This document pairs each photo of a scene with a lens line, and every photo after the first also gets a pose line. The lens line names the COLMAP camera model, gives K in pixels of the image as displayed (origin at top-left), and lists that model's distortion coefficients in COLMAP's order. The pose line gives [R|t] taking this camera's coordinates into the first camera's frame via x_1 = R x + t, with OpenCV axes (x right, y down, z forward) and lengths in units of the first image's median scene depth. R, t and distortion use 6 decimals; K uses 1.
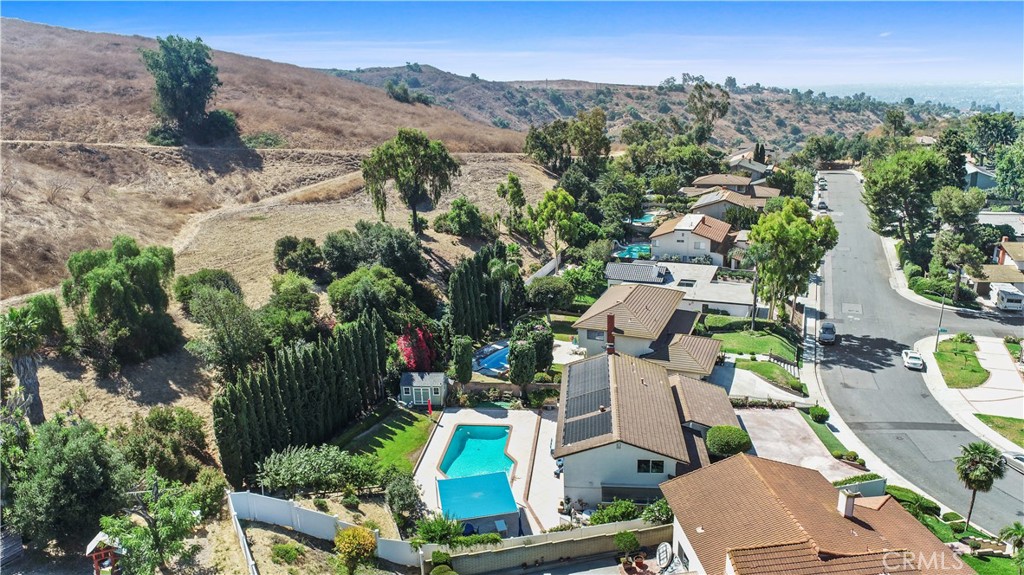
lens RADIAL K [[692.4, 0, 510.6], [0, 692.4, 285.5], [0, 0, 1]] dist [-0.013686, 0.007794]
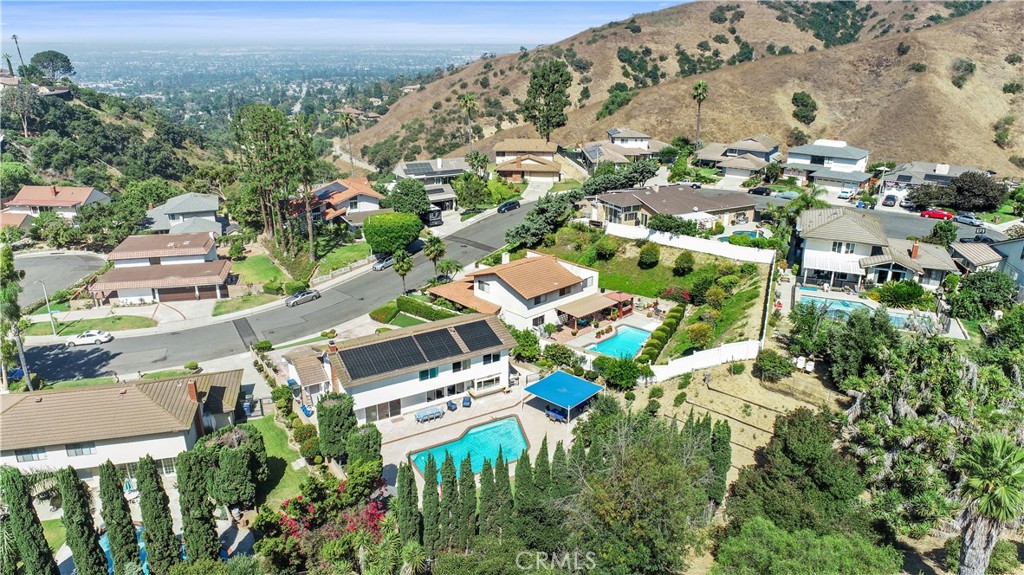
lens RADIAL K [[692.4, 0, 512.2], [0, 692.4, 289.9], [0, 0, 1]] dist [-0.013686, 0.007794]
pose [[-0.606208, -0.244660, 0.756739, -0.302594], [0.236698, 0.852886, 0.465359, -0.154654], [-0.759267, 0.461223, -0.459116, 0.527103]]
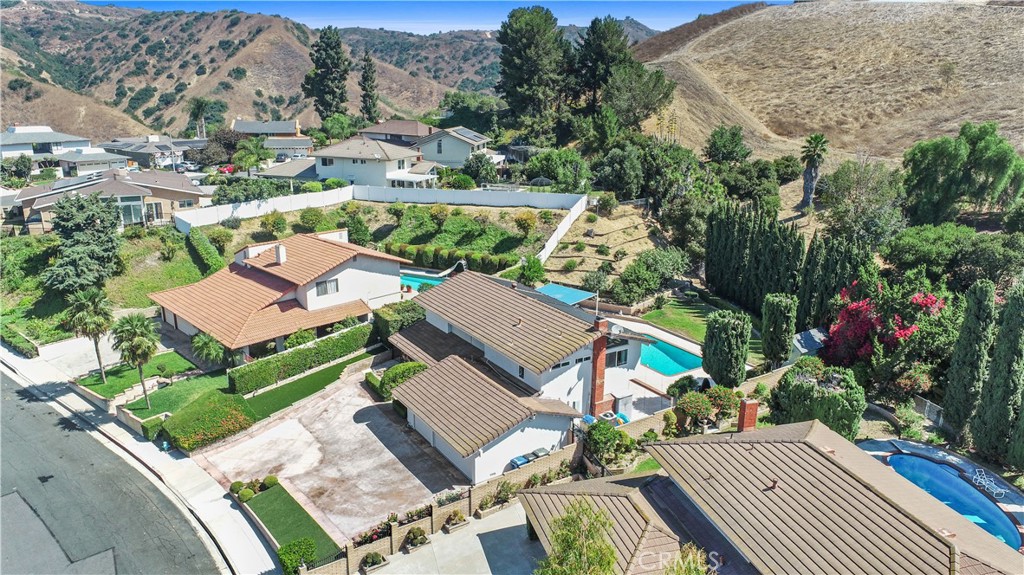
lens RADIAL K [[692.4, 0, 510.1], [0, 692.4, 291.1], [0, 0, 1]] dist [-0.013686, 0.007794]
pose [[-0.776097, 0.202441, -0.597236, 0.264276], [-0.162208, 0.851119, 0.499285, -0.109103], [0.609395, 0.484370, -0.627713, 0.586455]]
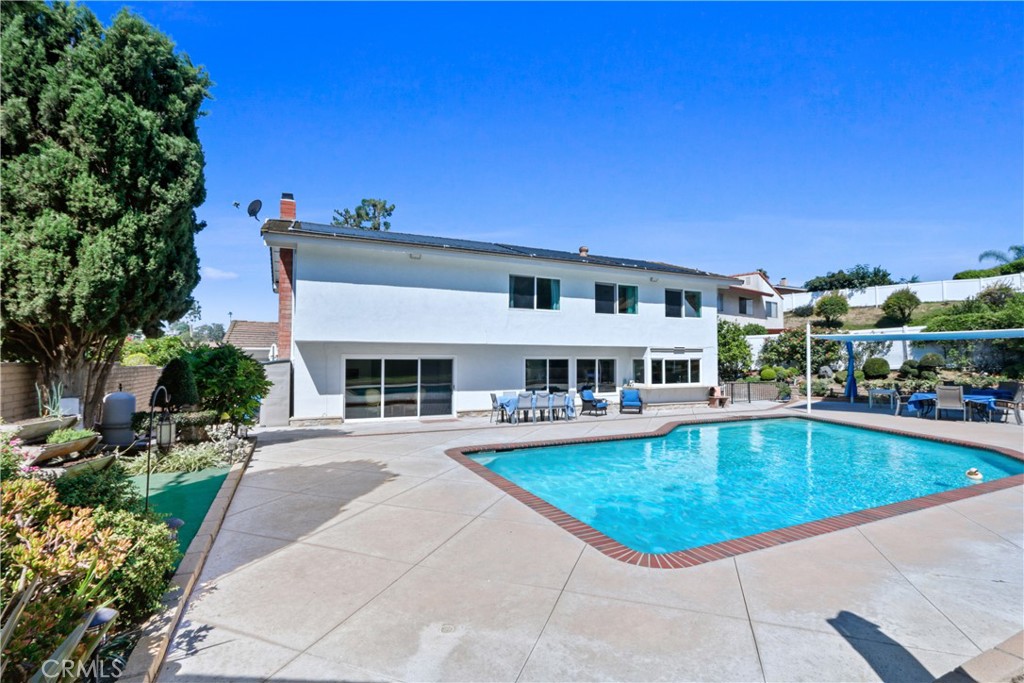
lens RADIAL K [[472.2, 0, 508.1], [0, 472.2, 347.1], [0, 0, 1]] dist [-0.004718, -0.000499]
pose [[-0.509355, 0.055436, 0.858769, -0.052212], [0.253585, 0.963281, 0.088224, 0.074105], [-0.822345, 0.262708, -0.504710, 0.456949]]
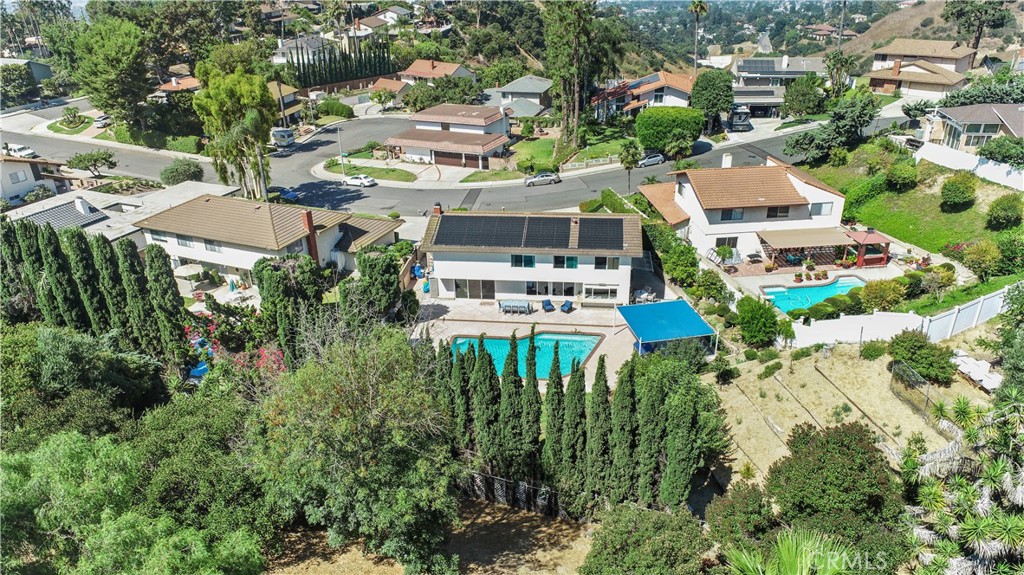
lens RADIAL K [[692.4, 0, 512.9], [0, 692.4, 289.8], [0, 0, 1]] dist [-0.013686, 0.007794]
pose [[0.007179, -0.402986, 0.915178, -0.306638], [0.302898, 0.873082, 0.382074, -0.055205], [-0.952996, 0.274463, 0.128332, 0.358036]]
